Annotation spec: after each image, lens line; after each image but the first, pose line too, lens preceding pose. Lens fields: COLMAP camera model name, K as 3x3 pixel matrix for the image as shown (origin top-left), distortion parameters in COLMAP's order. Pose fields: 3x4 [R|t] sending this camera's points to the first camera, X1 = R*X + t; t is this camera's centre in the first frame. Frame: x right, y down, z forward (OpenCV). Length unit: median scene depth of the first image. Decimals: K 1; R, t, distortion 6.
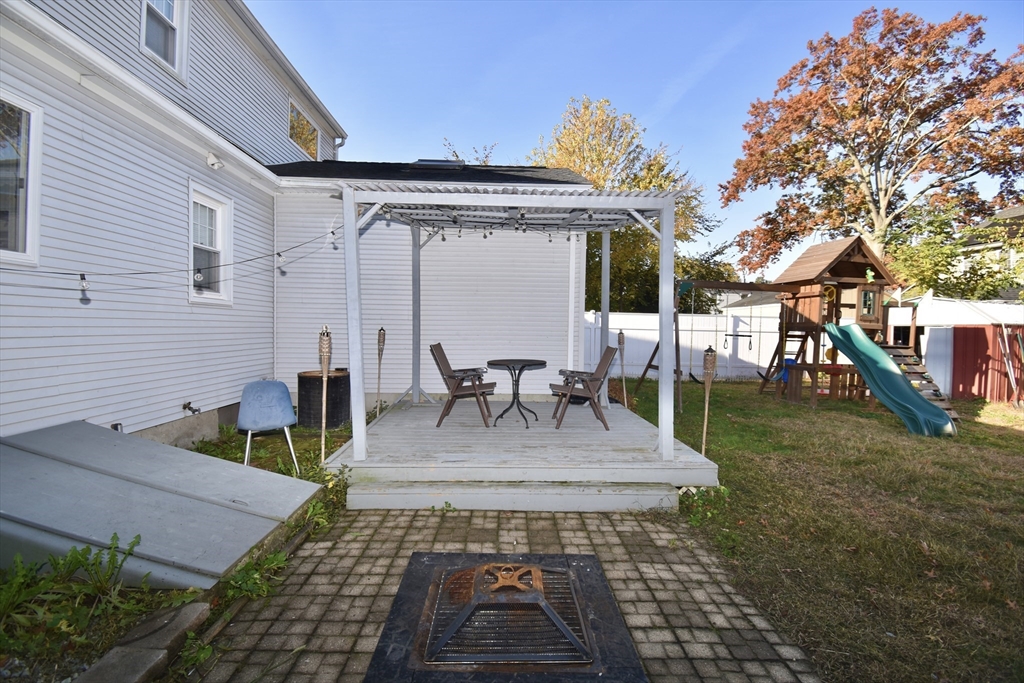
lens RADIAL K [[451.9, 0, 517.7], [0, 451.9, 342.8], [0, 0, 1]] dist [0.003568, -0.017668]
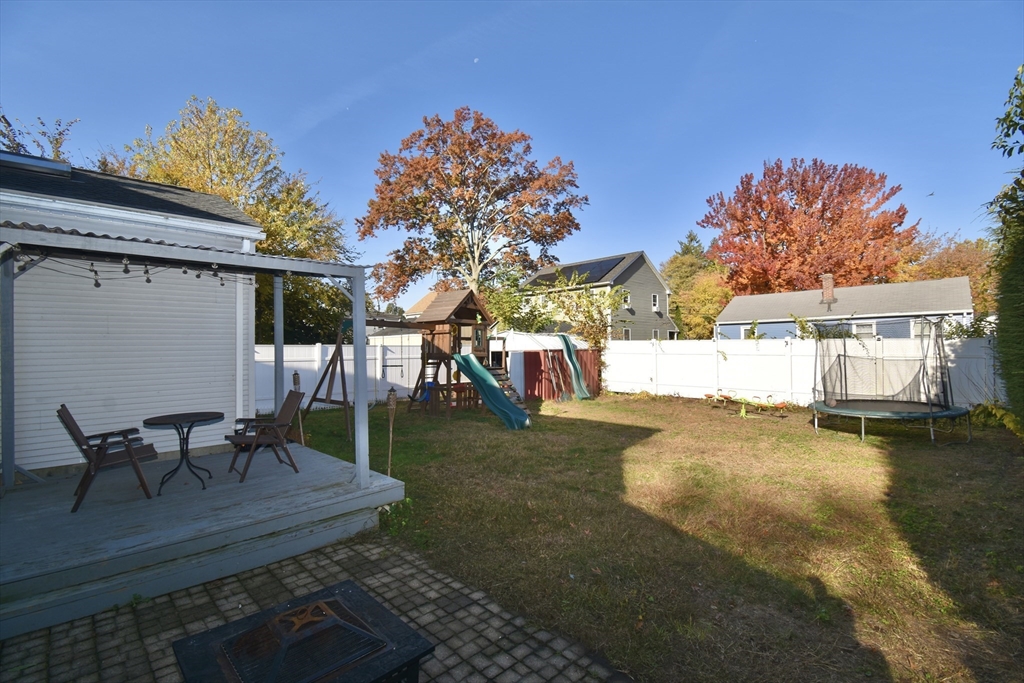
lens RADIAL K [[442.6, 0, 512.0], [0, 442.6, 341.5], [0, 0, 1]] dist [0.001811, -0.017483]
pose [[0.725530, -0.014499, 0.688038, -0.063374], [0.048482, 0.998371, -0.030085, -0.024258], [-0.686481, 0.055185, 0.725051, -0.043698]]
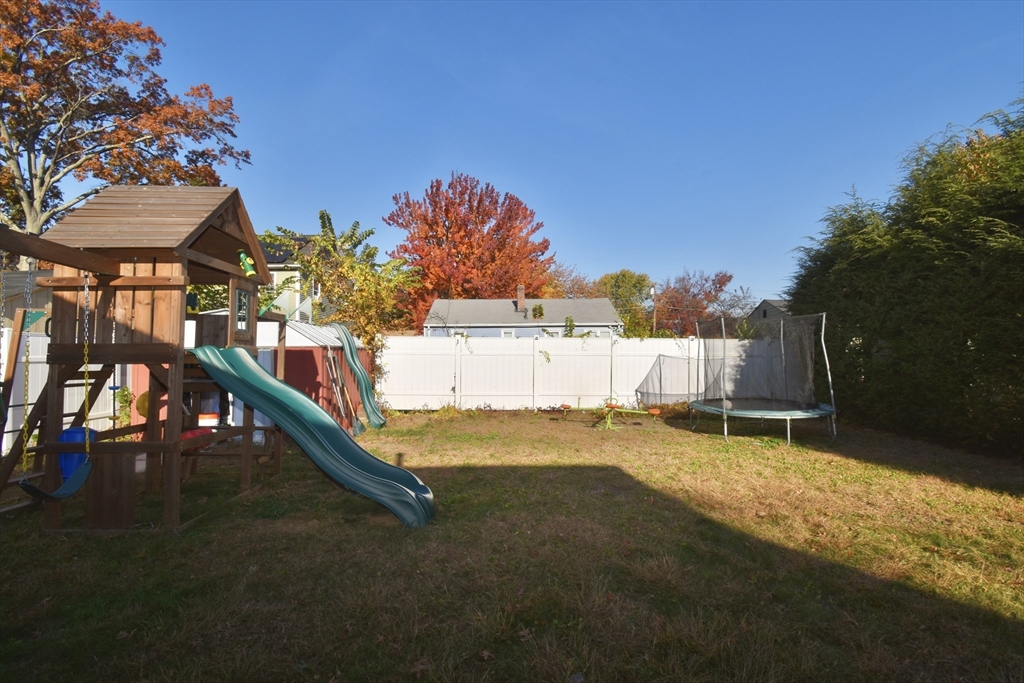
lens RADIAL K [[450.1, 0, 515.7], [0, 450.1, 340.7], [0, 0, 1]] dist [0.008606, -0.019257]
pose [[0.015396, 0.010438, 0.999827, 0.157826], [0.042659, 0.999028, -0.011086, -0.021779], [-0.998971, 0.042822, 0.014936, 0.489781]]
